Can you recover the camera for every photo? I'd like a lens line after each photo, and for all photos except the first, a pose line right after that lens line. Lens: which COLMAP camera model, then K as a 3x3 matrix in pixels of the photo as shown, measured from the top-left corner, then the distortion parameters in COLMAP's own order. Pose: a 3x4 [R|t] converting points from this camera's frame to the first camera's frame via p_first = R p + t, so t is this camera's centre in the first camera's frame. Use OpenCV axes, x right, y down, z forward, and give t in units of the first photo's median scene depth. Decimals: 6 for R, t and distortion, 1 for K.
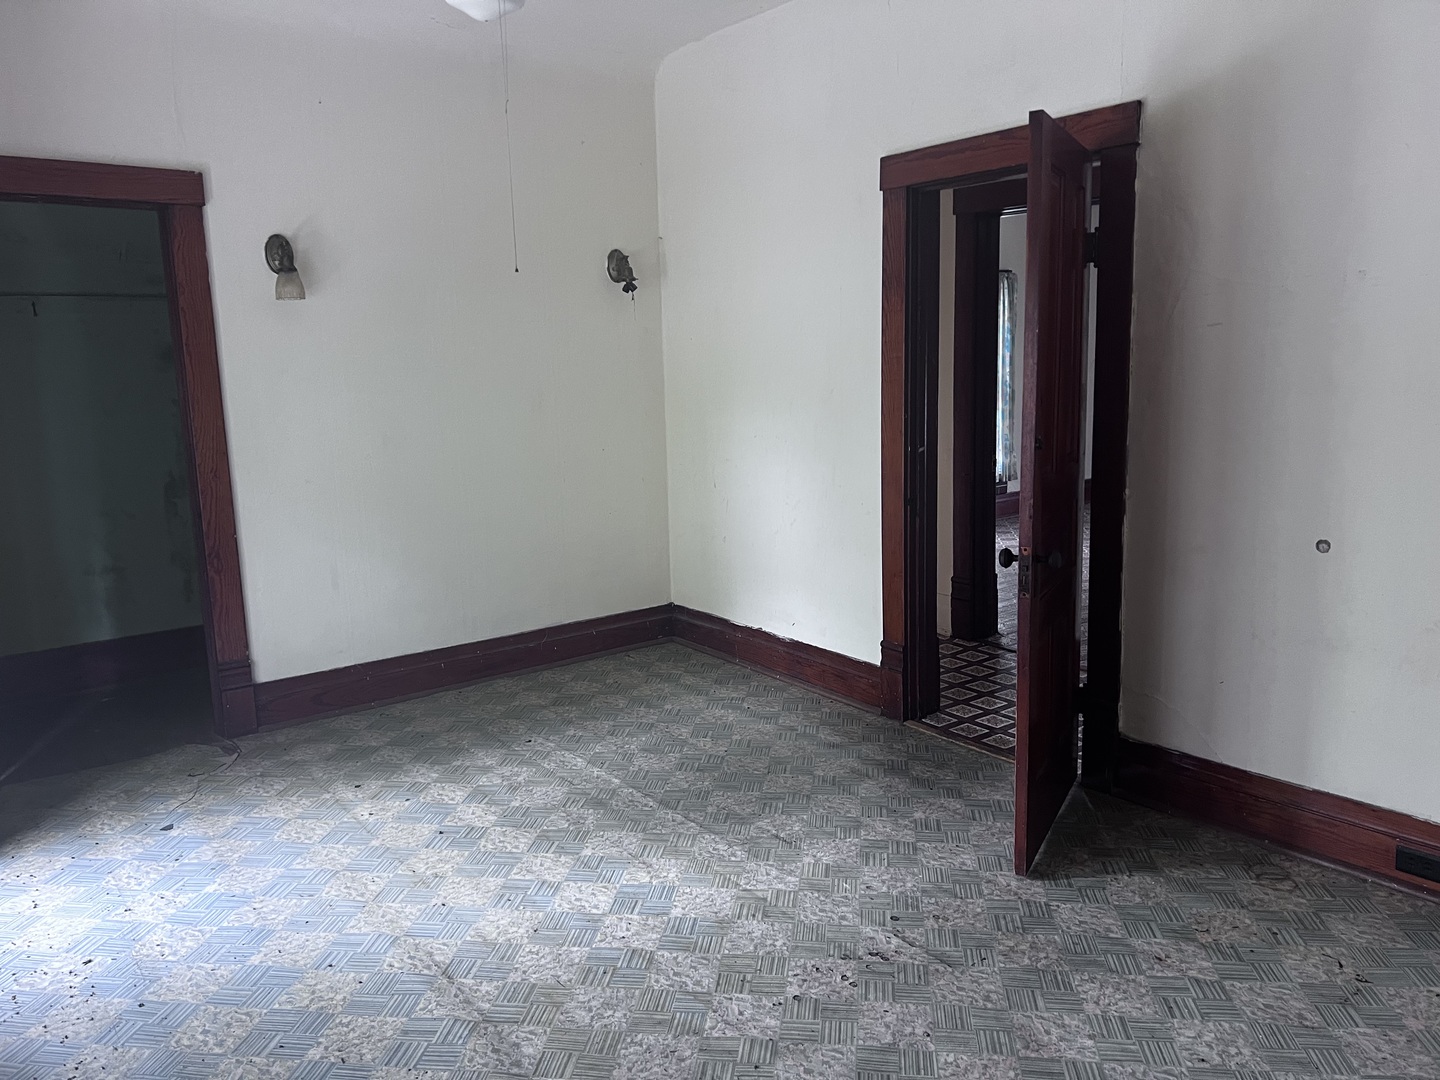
lens RADIAL K [[1056.8, 0, 705.3], [0, 1056.8, 571.9], [0, 0, 1]] dist [-0.000957, -0.001012]
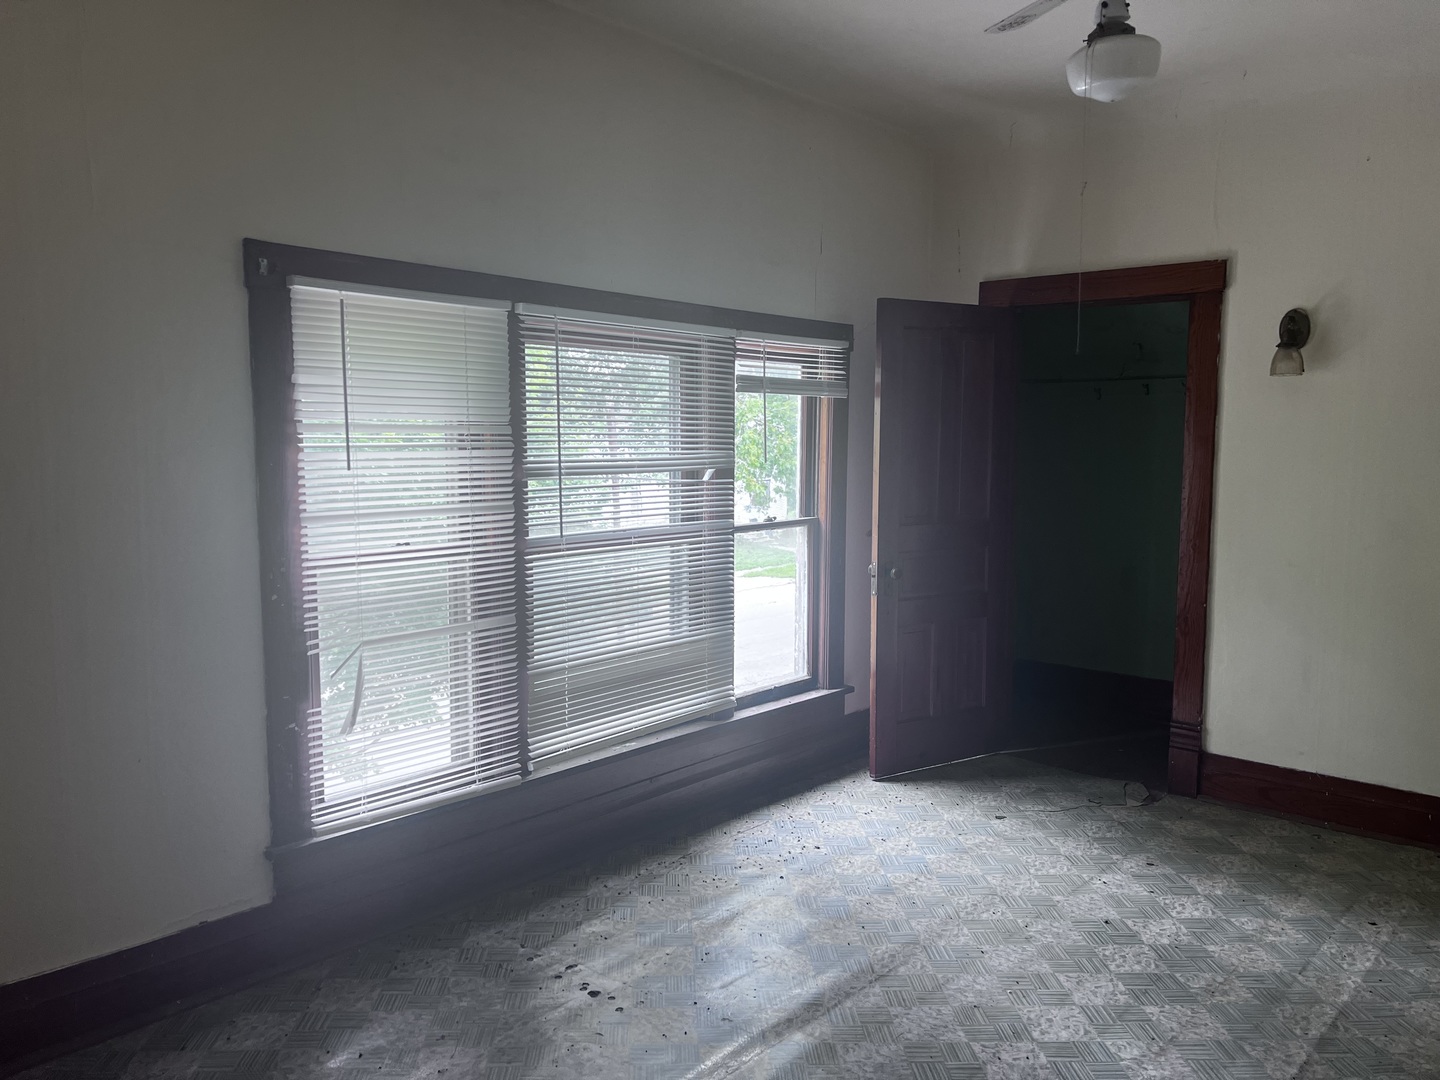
lens RADIAL K [[1056.8, 0, 705.3], [0, 1056.8, 571.9], [0, 0, 1]] dist [-0.000957, -0.001012]
pose [[0.181976, 0.148706, -0.971993, 0.520211], [-0.205600, 0.972403, 0.110276, -0.087342], [0.961568, 0.179774, 0.207528, 0.349742]]
